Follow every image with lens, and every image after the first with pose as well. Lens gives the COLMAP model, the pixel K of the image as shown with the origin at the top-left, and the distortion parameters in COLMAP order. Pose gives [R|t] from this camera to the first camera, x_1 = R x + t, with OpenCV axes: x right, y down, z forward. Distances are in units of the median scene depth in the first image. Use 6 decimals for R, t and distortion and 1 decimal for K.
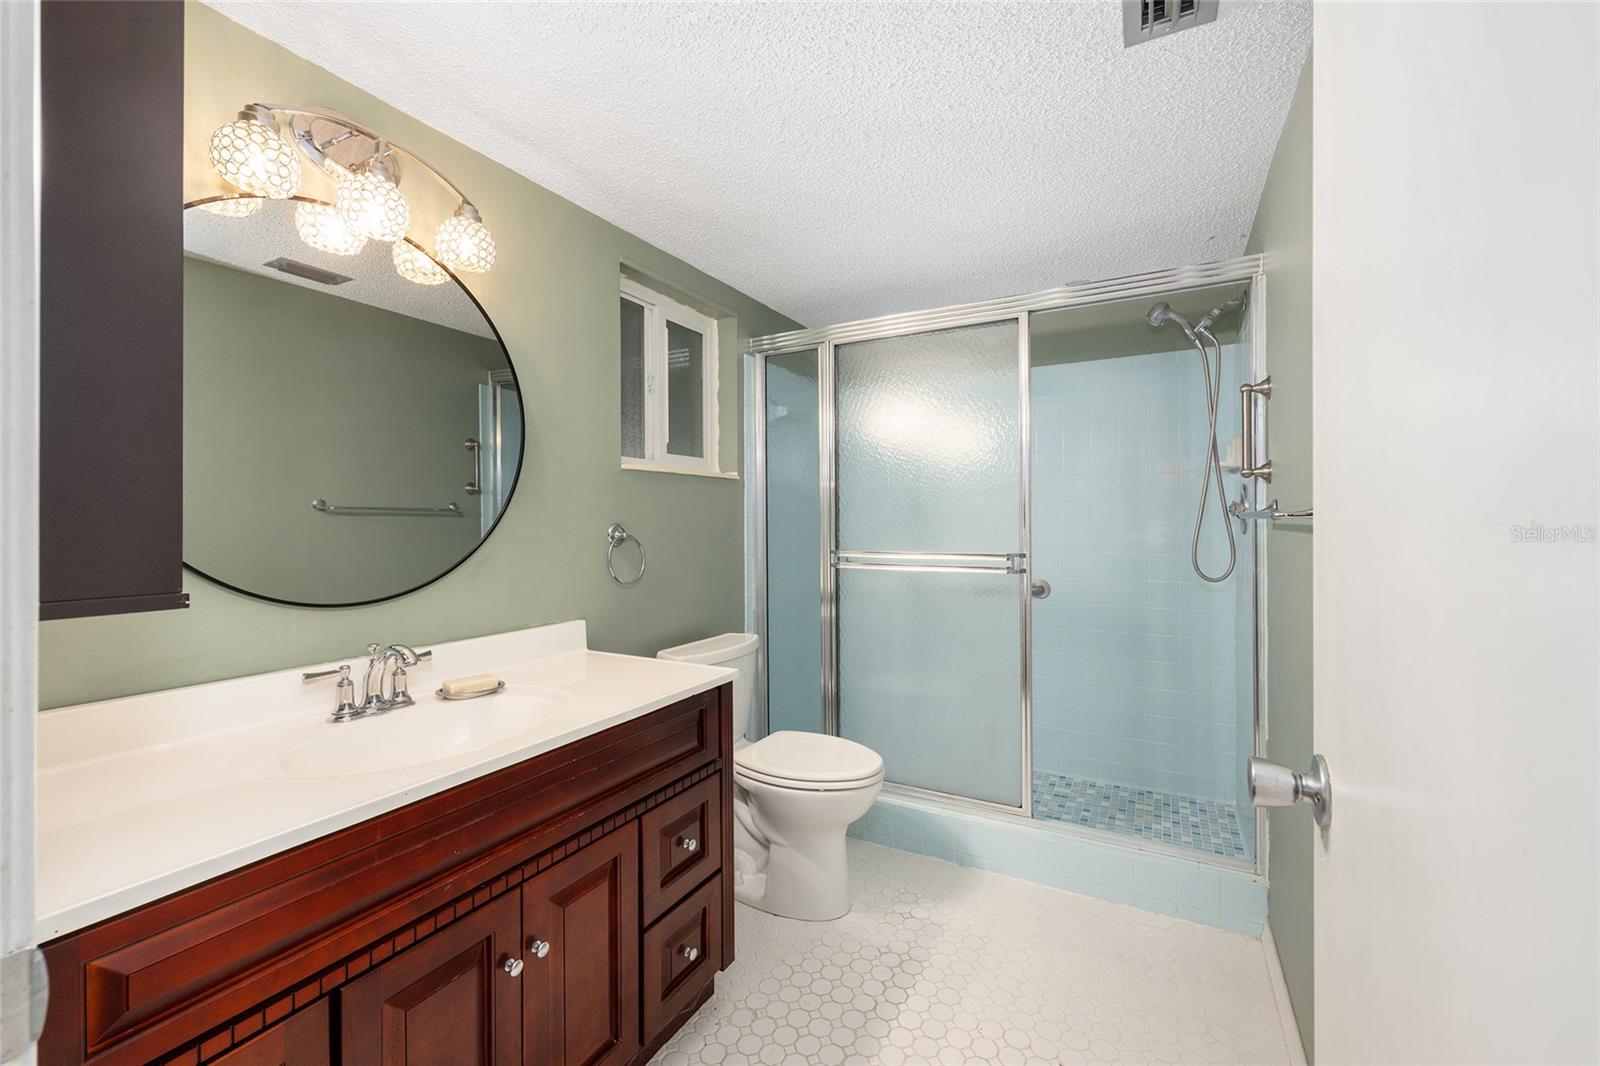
lens RADIAL K [[643.7, 0, 793.7], [0, 643.7, 529.0], [0, 0, 1]] dist [-0.002401, 0.001700]
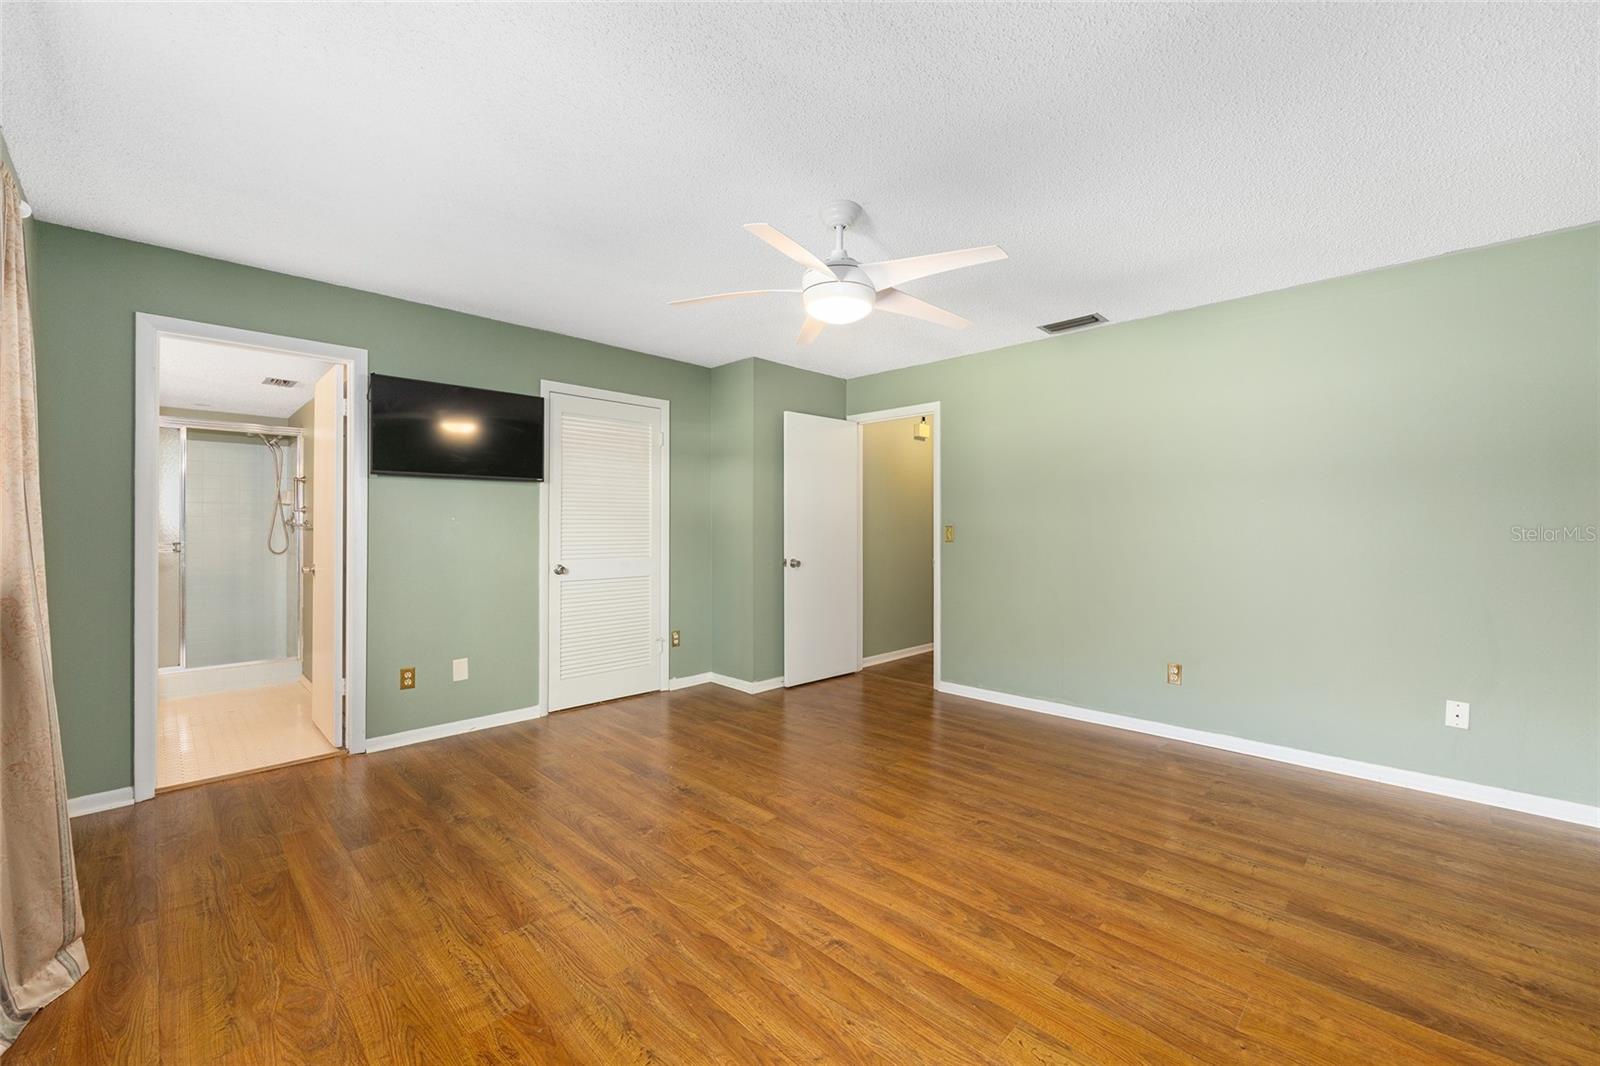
lens RADIAL K [[643.7, 0, 806.2], [0, 643.7, 525.4], [0, 0, 1]] dist [-0.002401, 0.001700]
pose [[0.260161, 0.009161, 0.965522, -1.055660], [0.002036, 0.999948, -0.010037, 0.007691], [-0.965563, 0.004577, 0.260129, -1.392704]]
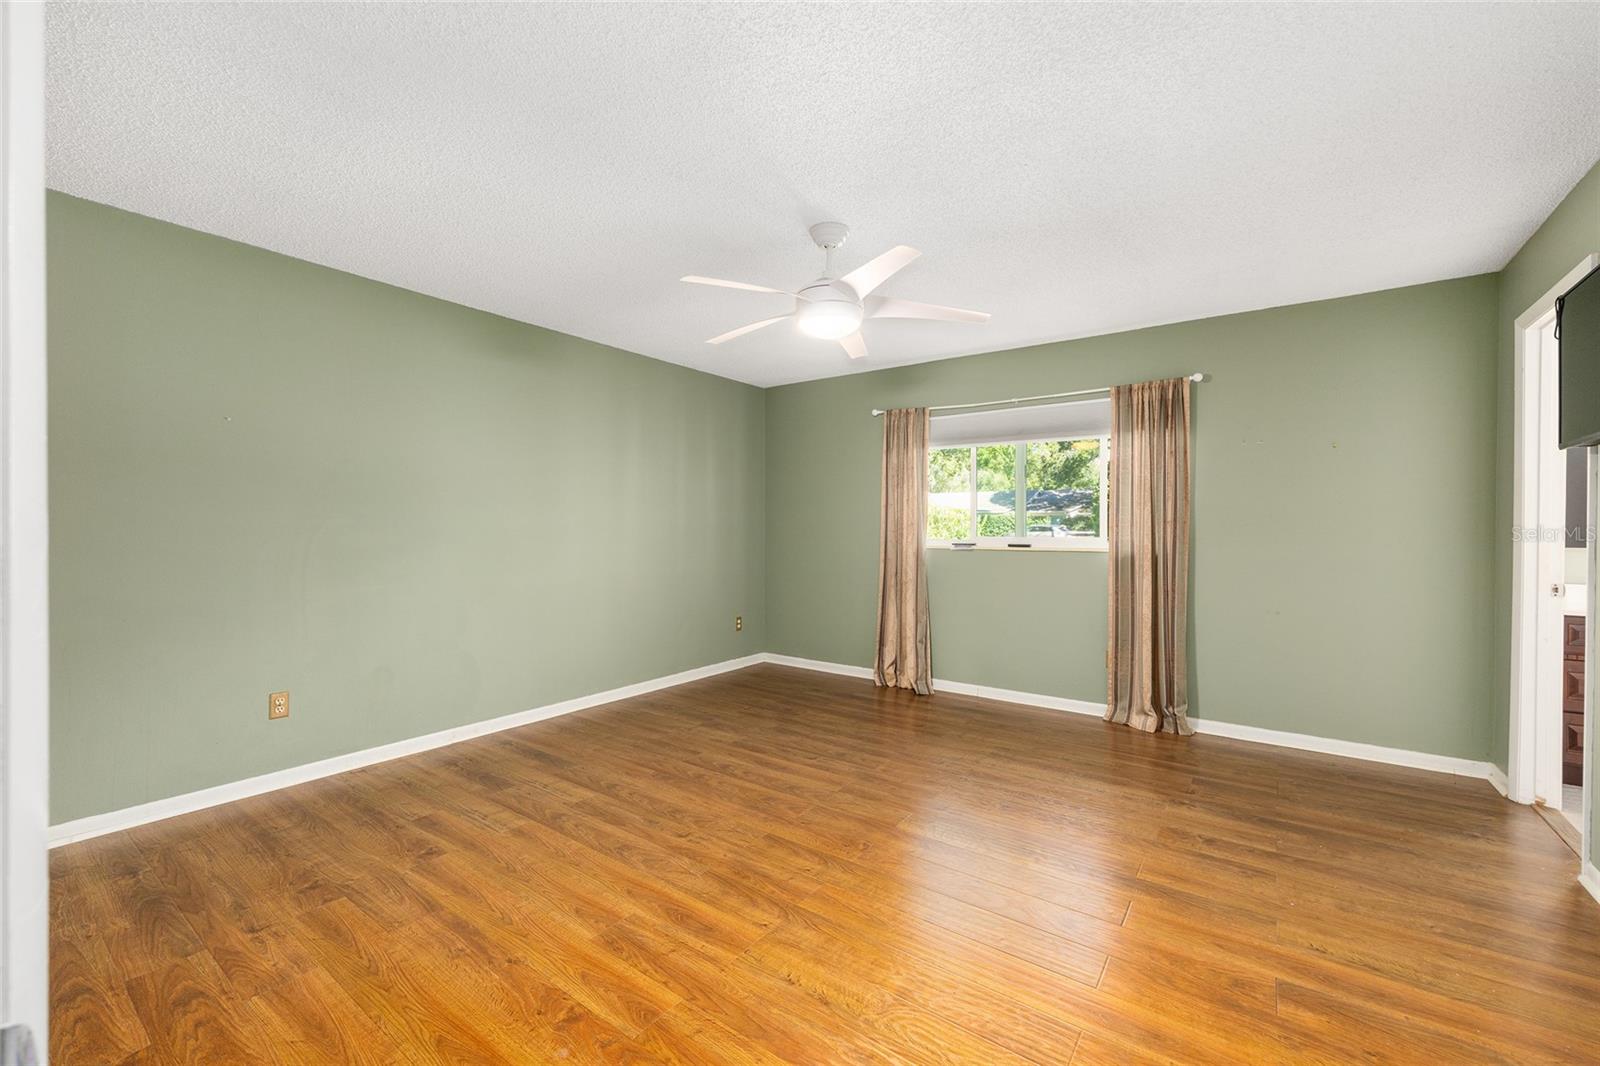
lens RADIAL K [[643.7, 0, 807.4], [0, 643.7, 531.9], [0, 0, 1]] dist [-0.002401, 0.001700]
pose [[-0.110980, 0.012250, -0.993747, 1.130948], [-0.007841, 0.999882, 0.013201, -0.006947], [0.993792, 0.009257, -0.110871, -1.078617]]
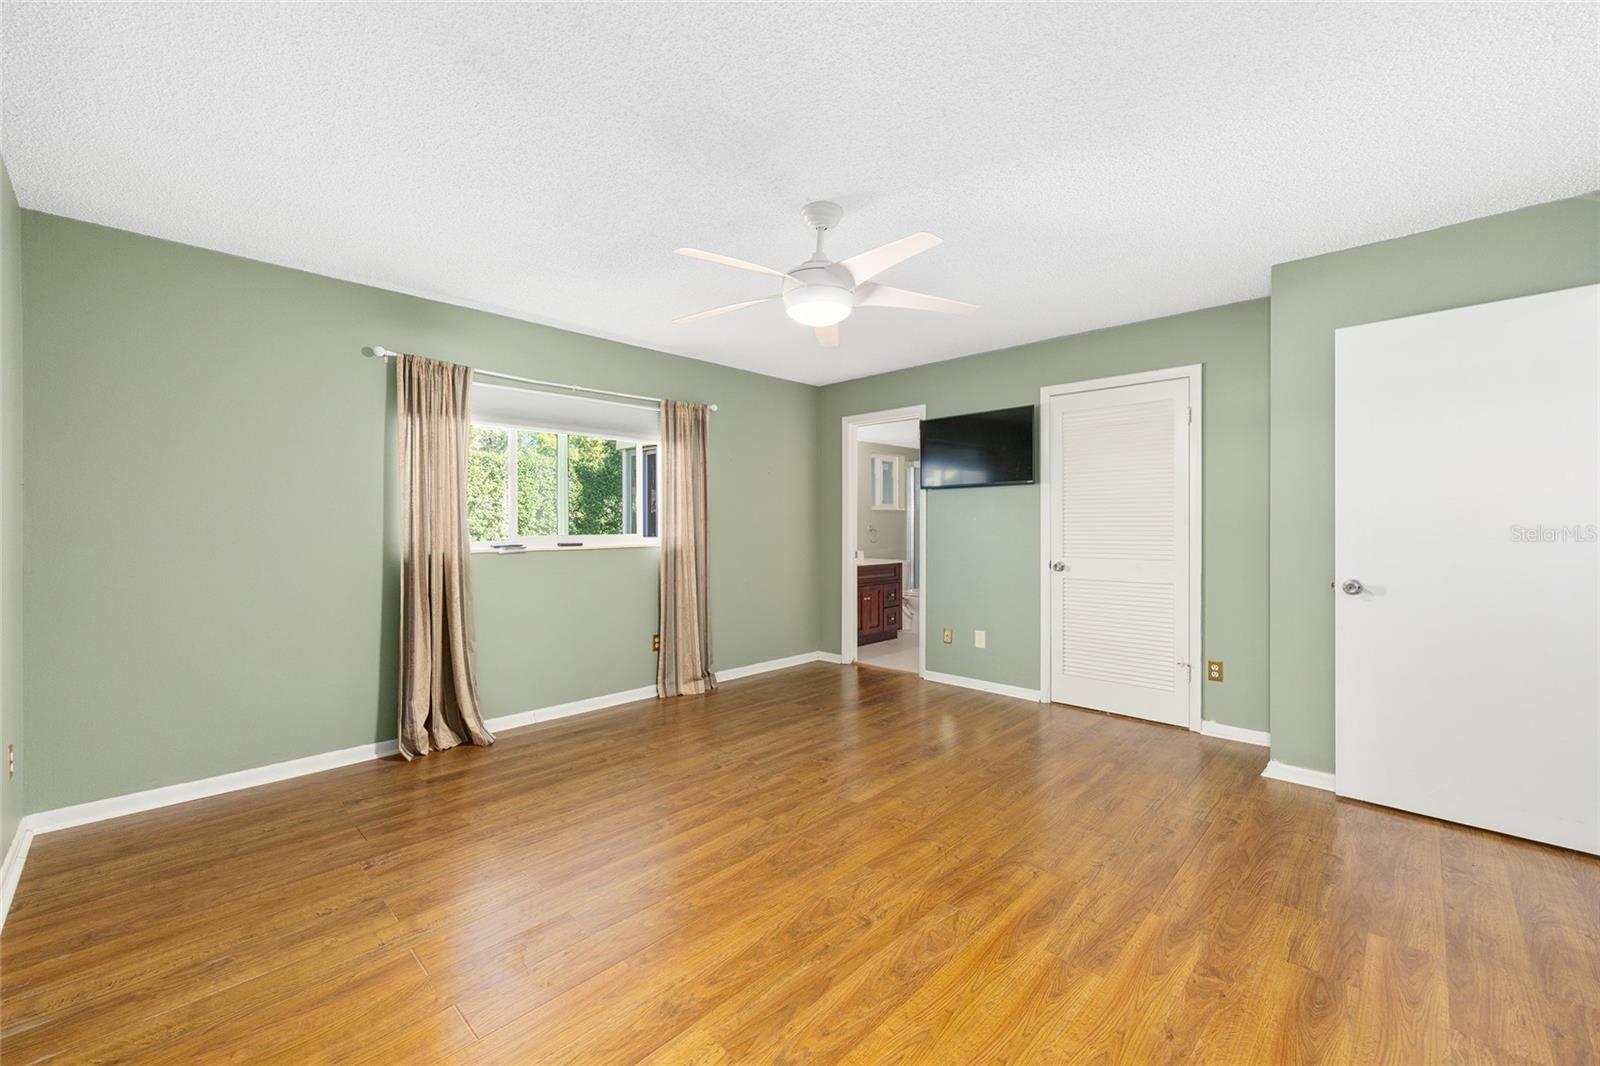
lens RADIAL K [[643.7, 0, 805.4], [0, 643.7, 527.3], [0, 0, 1]] dist [-0.002401, 0.001700]
pose [[0.968696, 0.005380, -0.248193, 0.229932], [-0.005396, 0.999985, 0.000616, 0.001641], [0.248193, 0.000742, 0.968710, -2.217643]]
